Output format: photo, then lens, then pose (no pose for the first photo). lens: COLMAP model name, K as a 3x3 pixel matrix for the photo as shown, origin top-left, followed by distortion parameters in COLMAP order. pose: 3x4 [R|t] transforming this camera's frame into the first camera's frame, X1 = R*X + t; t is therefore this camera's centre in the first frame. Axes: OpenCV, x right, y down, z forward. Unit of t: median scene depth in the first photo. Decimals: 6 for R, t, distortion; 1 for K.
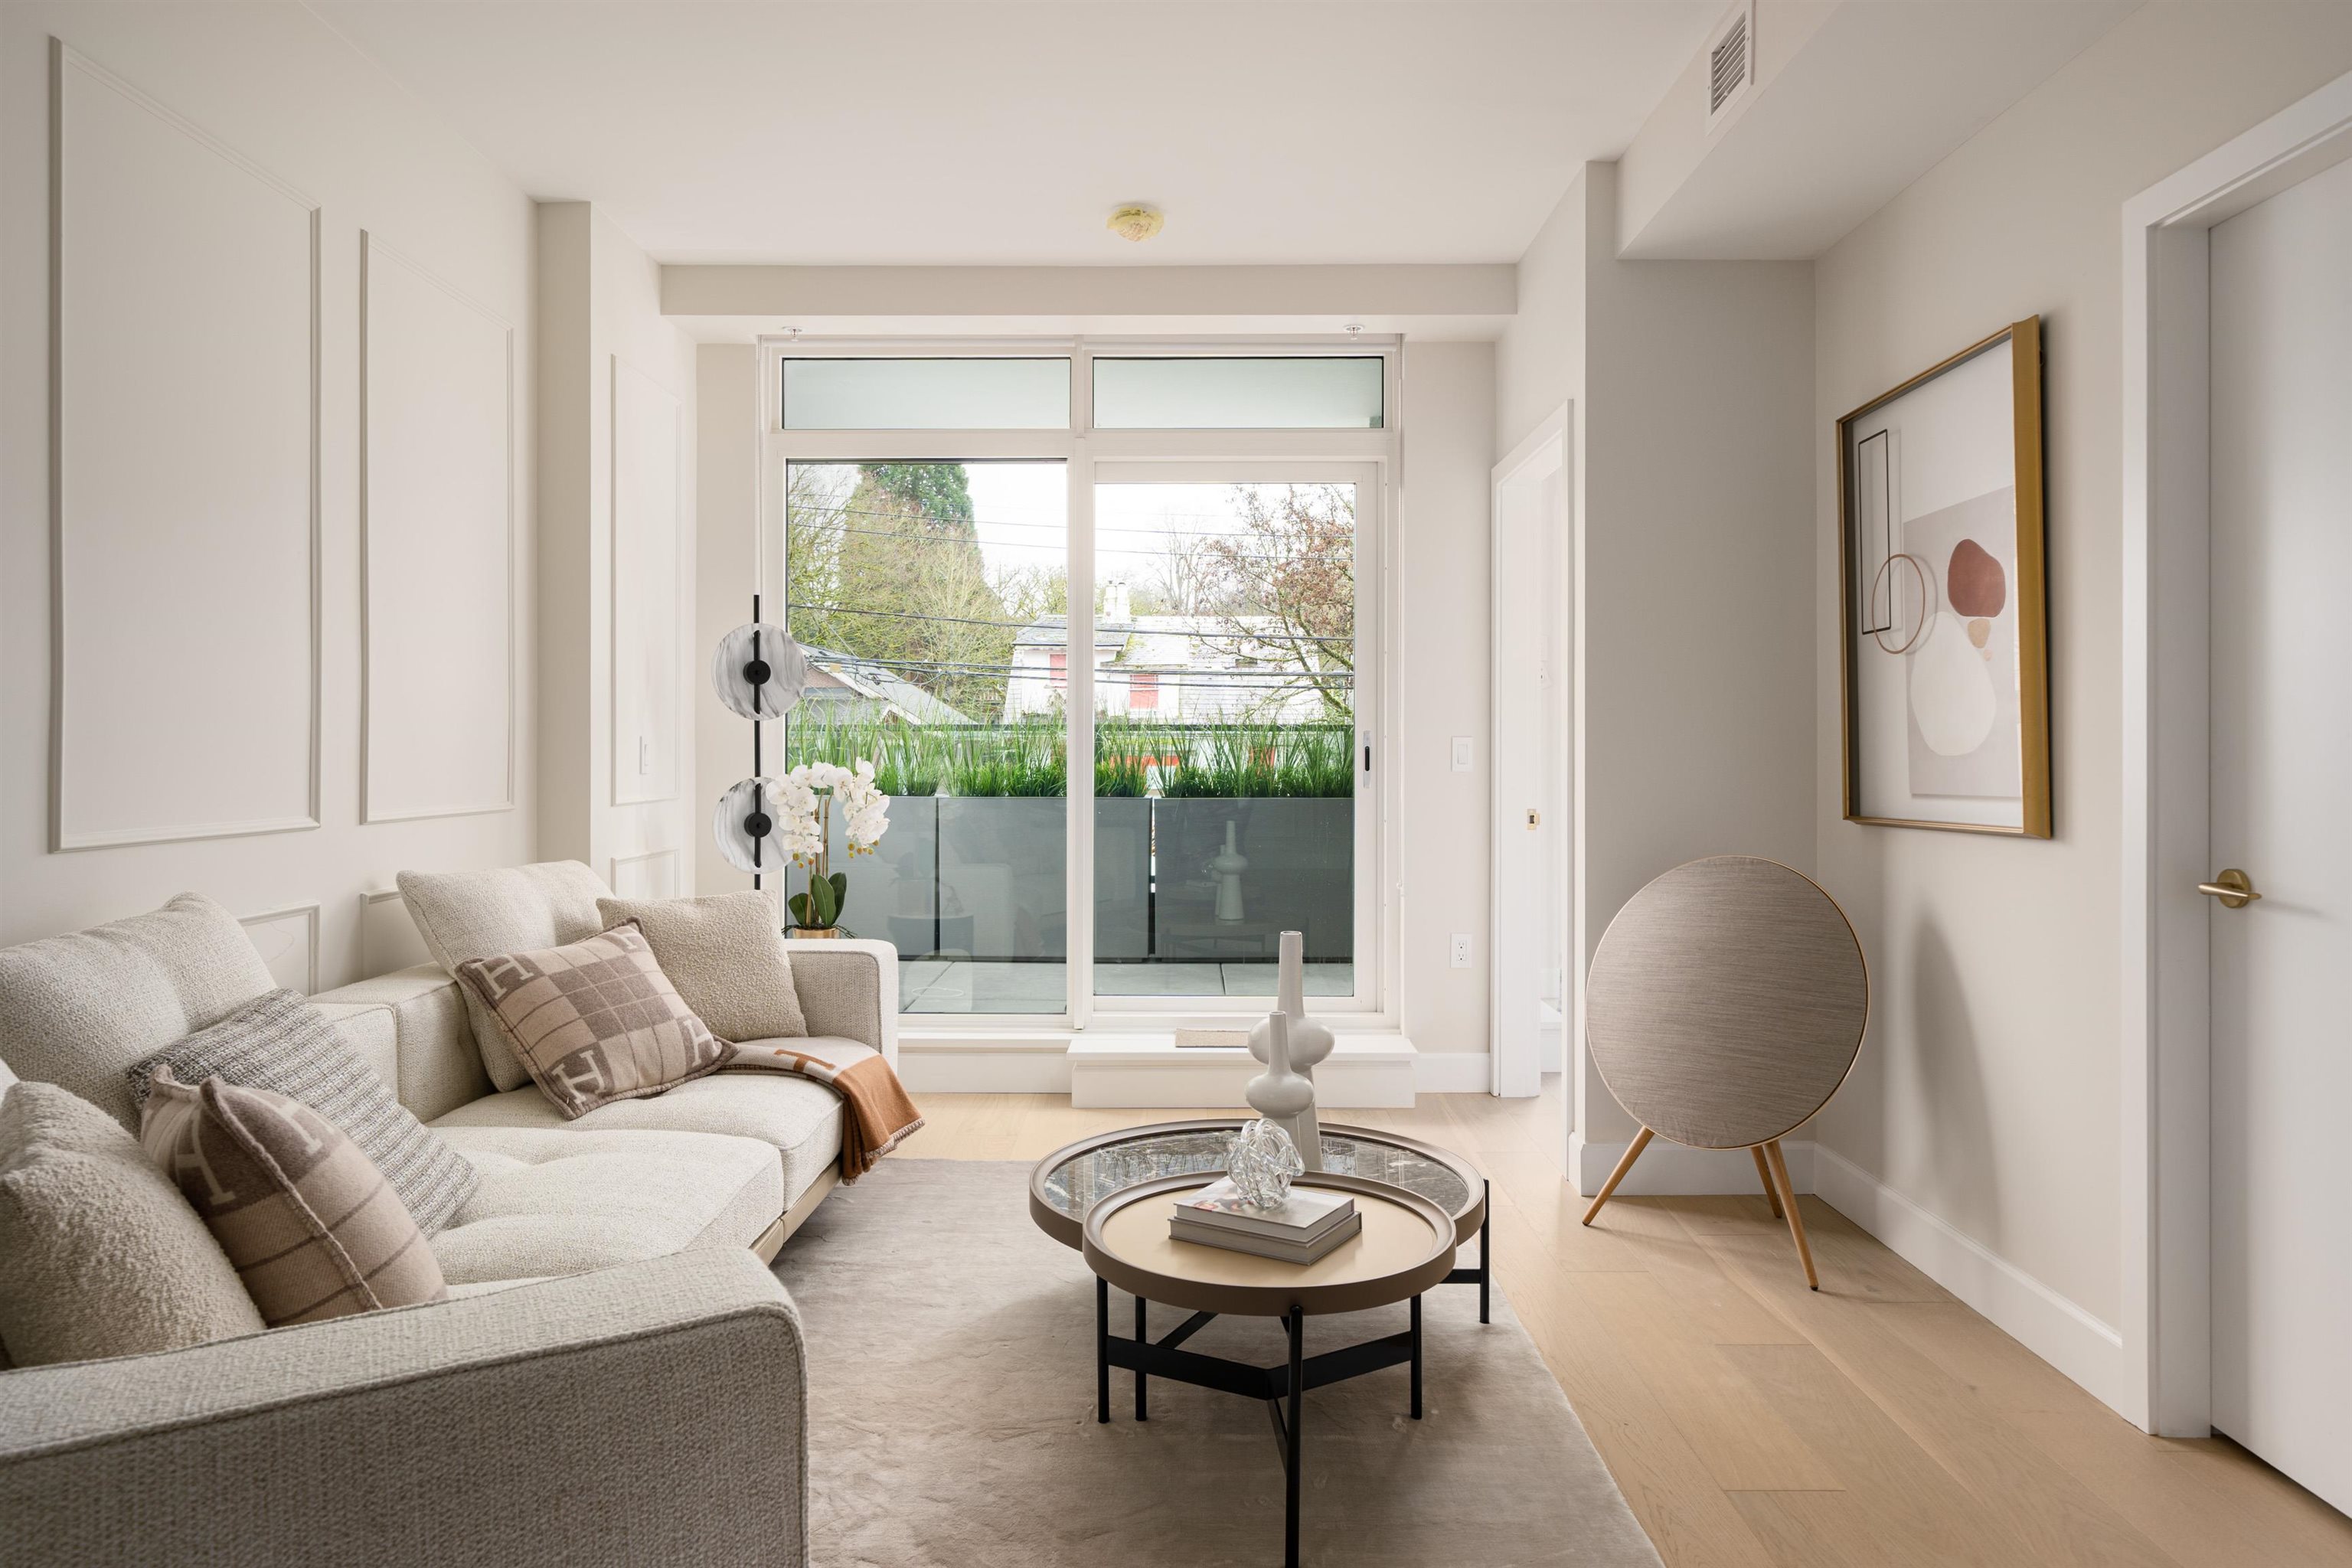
lens RADIAL K [[1452.3, 0, 1170.7], [0, 1452.3, 739.9], [0, 0, 1]] dist [-0.008047, -0.000539]
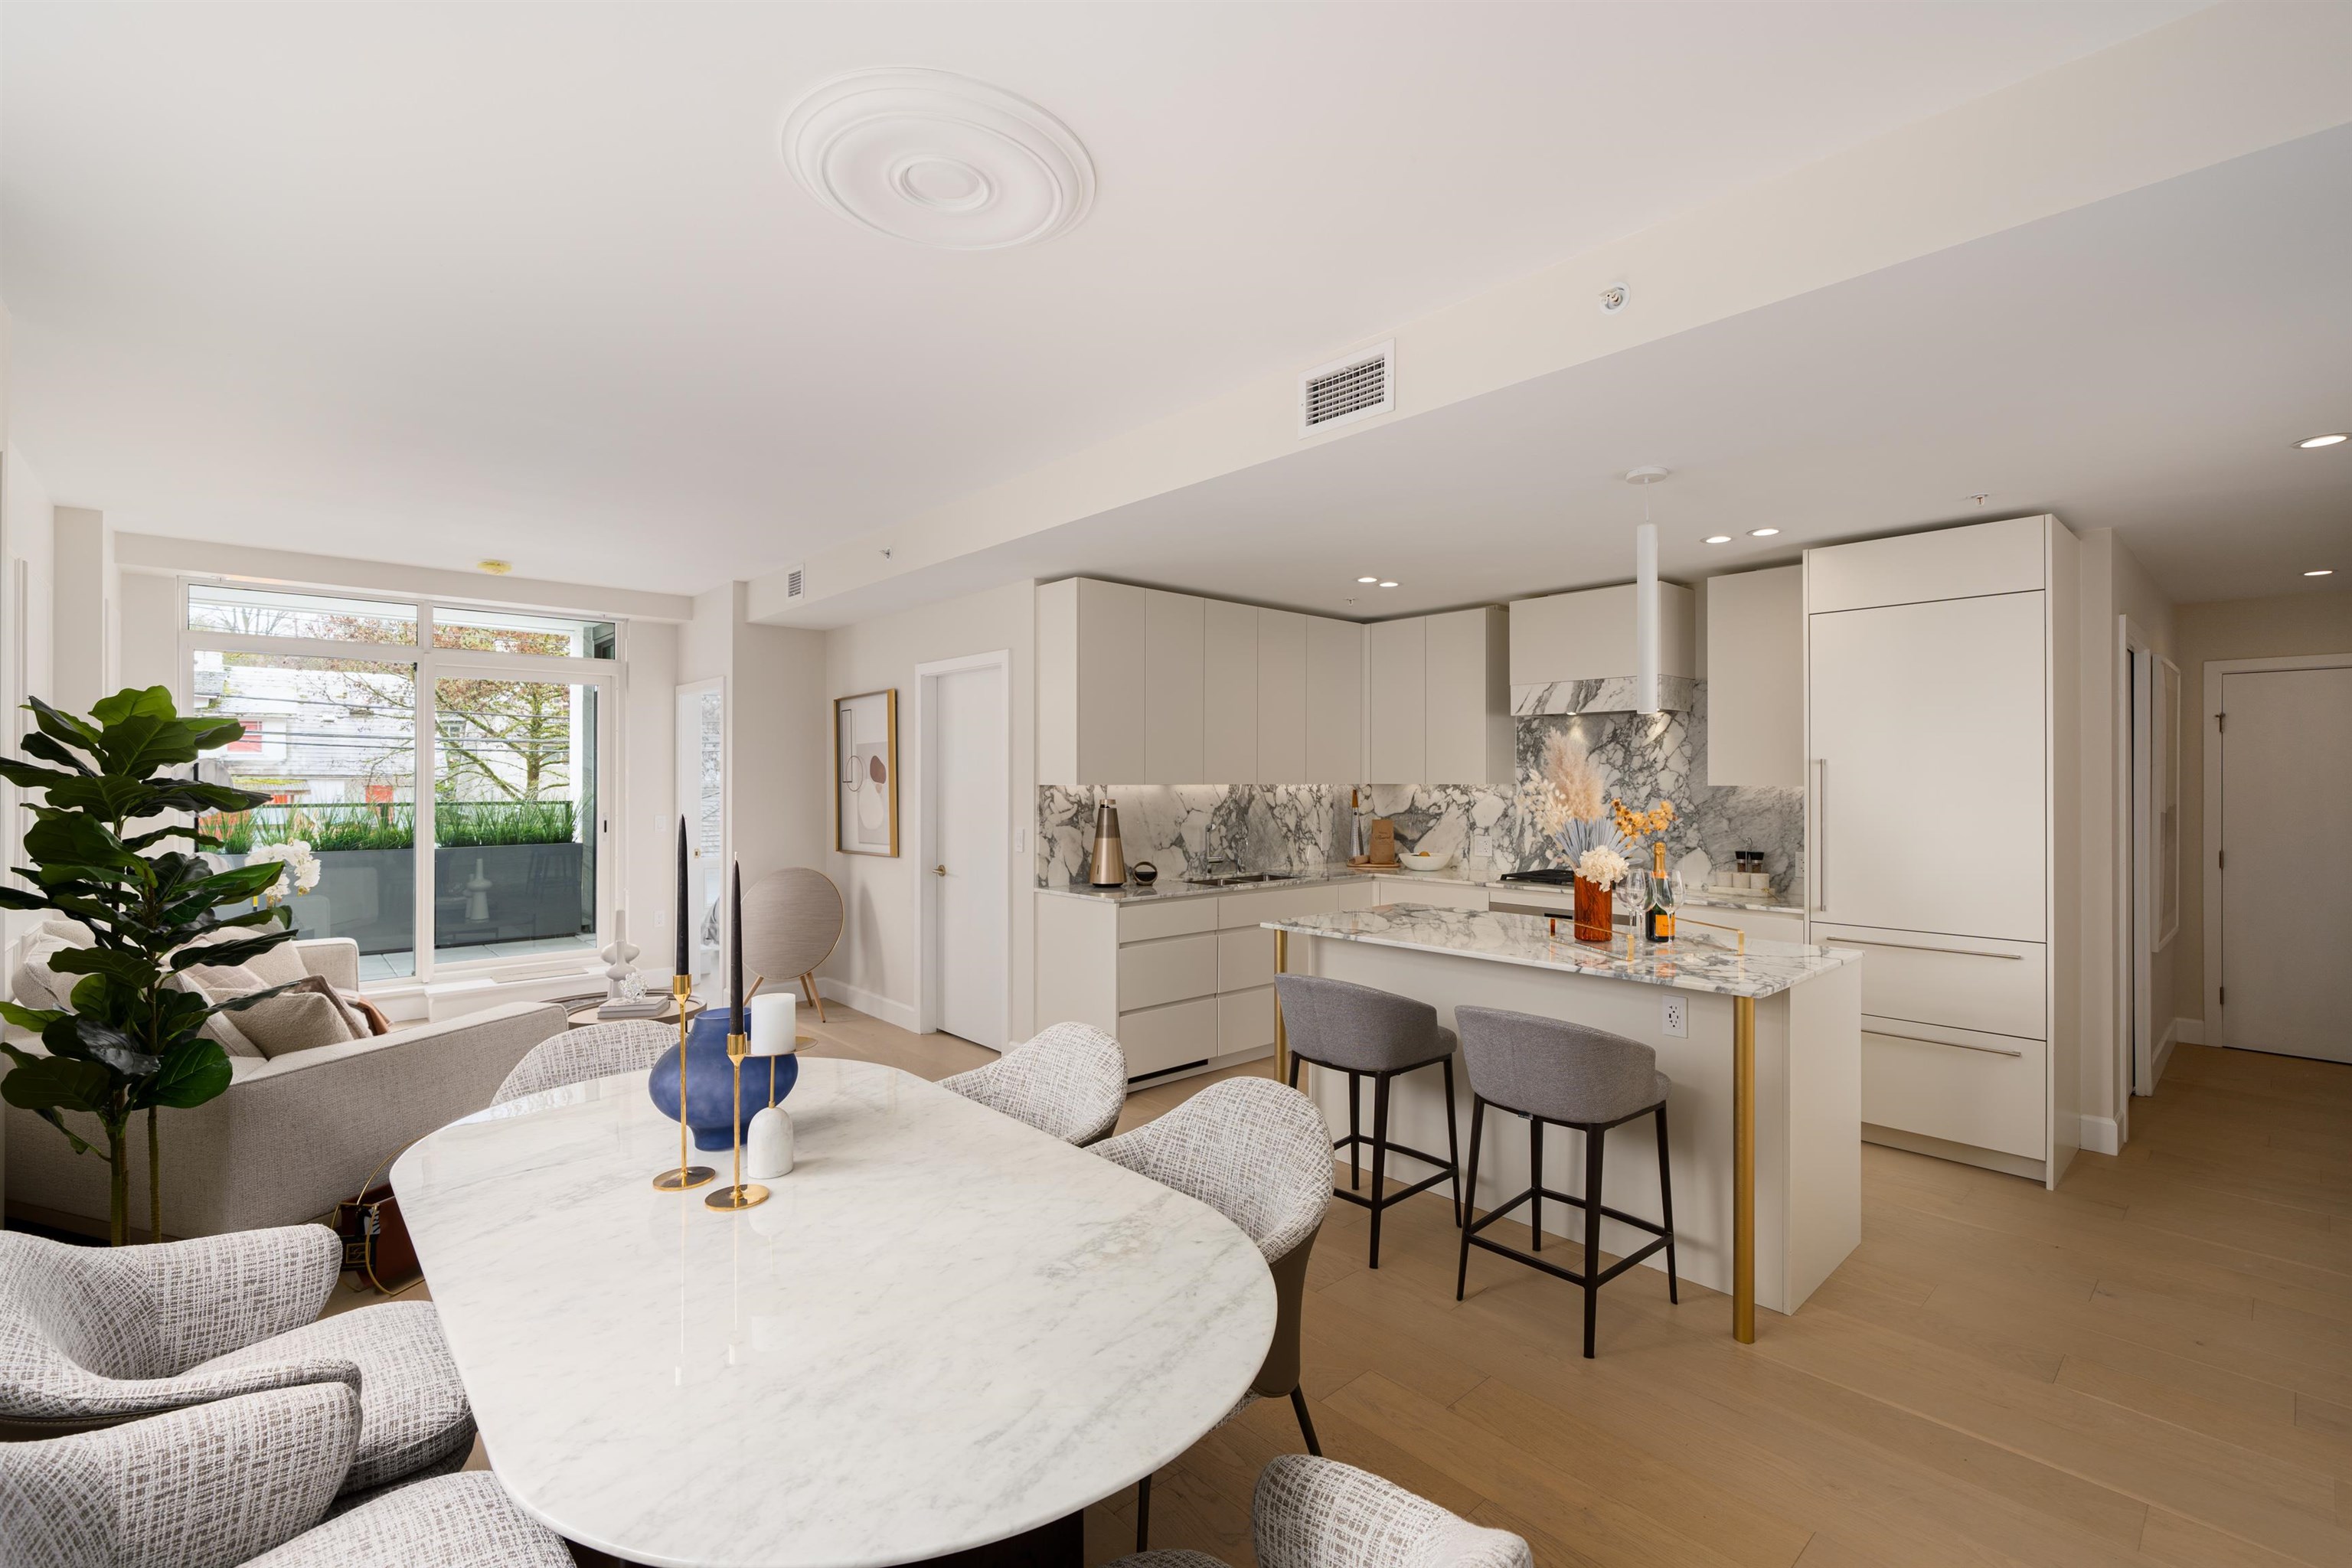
lens RADIAL K [[1012.2, 0, 1191.4], [0, 1012.2, 776.5], [0, 0, 1]] dist [0.001474, 0.000354]
pose [[0.727117, 0.001140, 0.686513, -0.324406], [-0.003020, 0.999994, 0.001539, -0.084193], [-0.686507, -0.003193, 0.727116, -0.769310]]
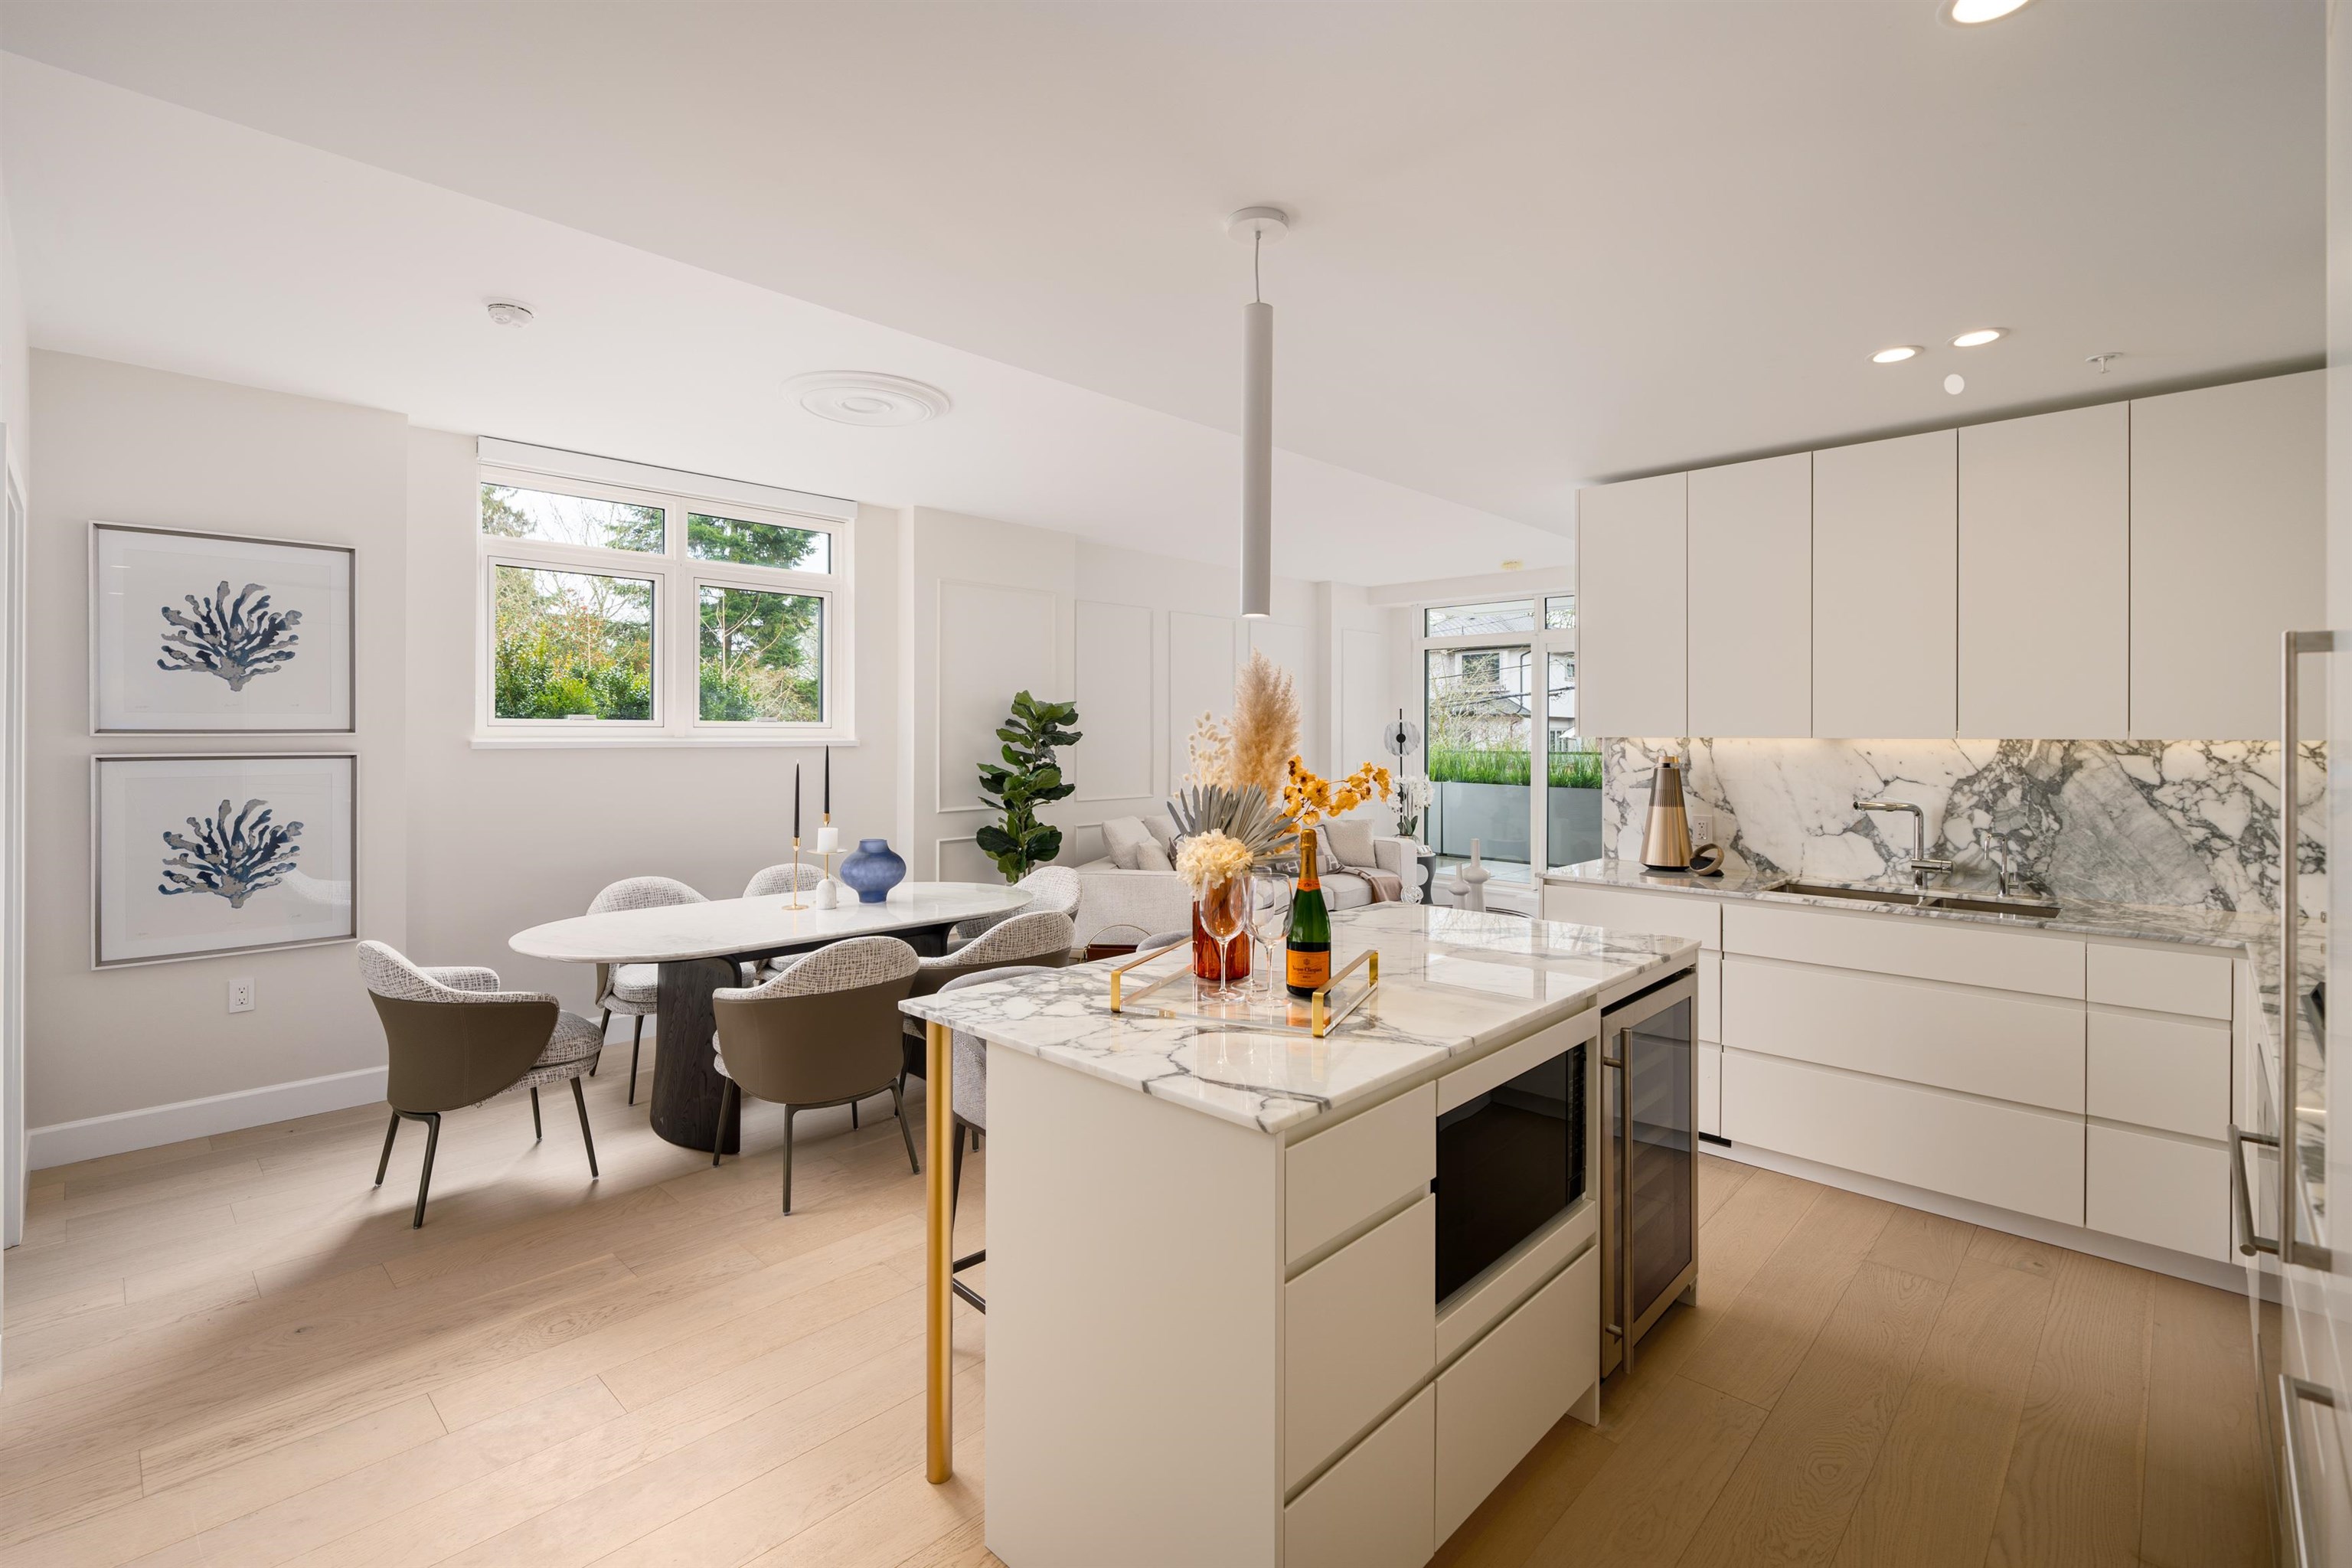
lens RADIAL K [[1051.2, 0, 1198.6], [0, 1051.2, 735.0], [0, 0, 1]] dist [0.001427, 0.000151]
pose [[0.740213, 0.001473, -0.672370, 0.930689], [0.001543, 0.999991, 0.003889, -0.078130], [0.672370, -0.003916, 0.740205, -0.838621]]
